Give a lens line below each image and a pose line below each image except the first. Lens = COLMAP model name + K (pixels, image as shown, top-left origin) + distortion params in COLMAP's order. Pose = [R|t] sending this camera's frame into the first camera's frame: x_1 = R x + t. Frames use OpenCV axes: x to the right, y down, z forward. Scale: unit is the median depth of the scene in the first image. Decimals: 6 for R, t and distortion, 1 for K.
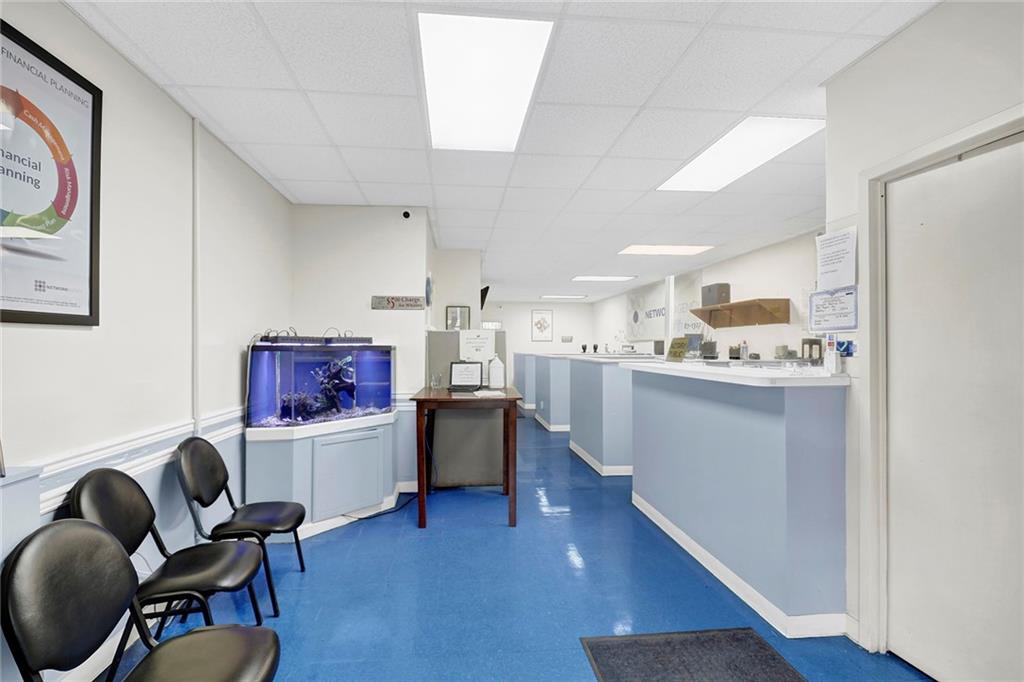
lens RADIAL K [[441.2, 0, 512.0], [0, 441.2, 341.0], [0, 0, 1]] dist [0.000183, 0.000031]
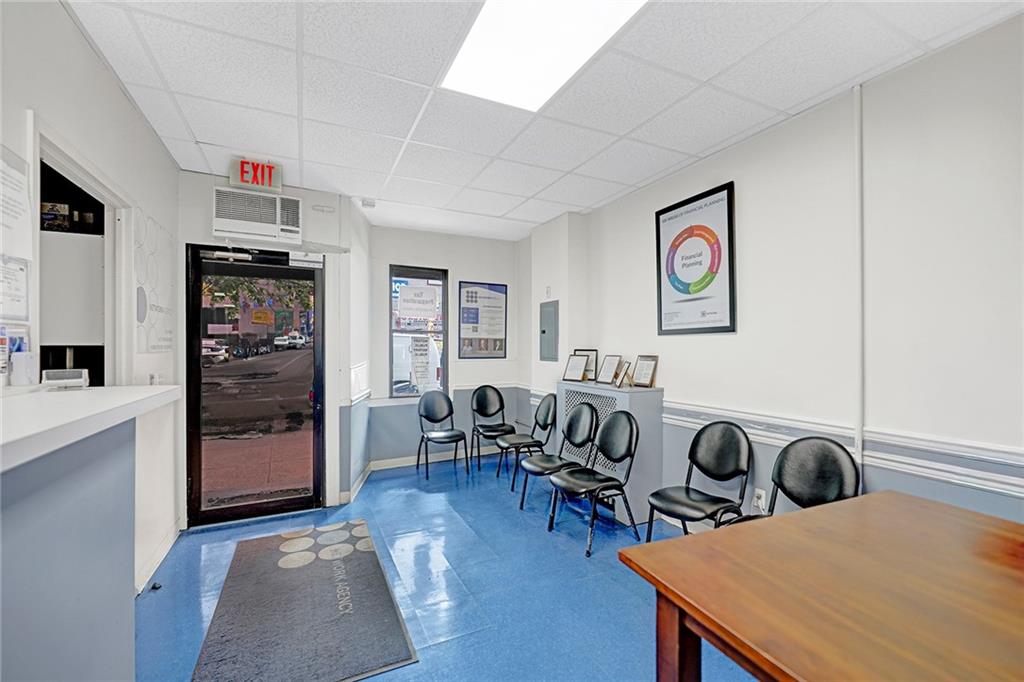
lens RADIAL K [[431.0, 0, 512.0], [0, 431.0, 341.0], [0, 0, 1]] dist [-0.000434, -0.000172]
pose [[-0.949369, -0.003755, -0.314140, 0.308362], [0.001701, 0.999853, -0.017090, 0.023050], [0.314158, -0.016759, -0.949223, 2.371534]]
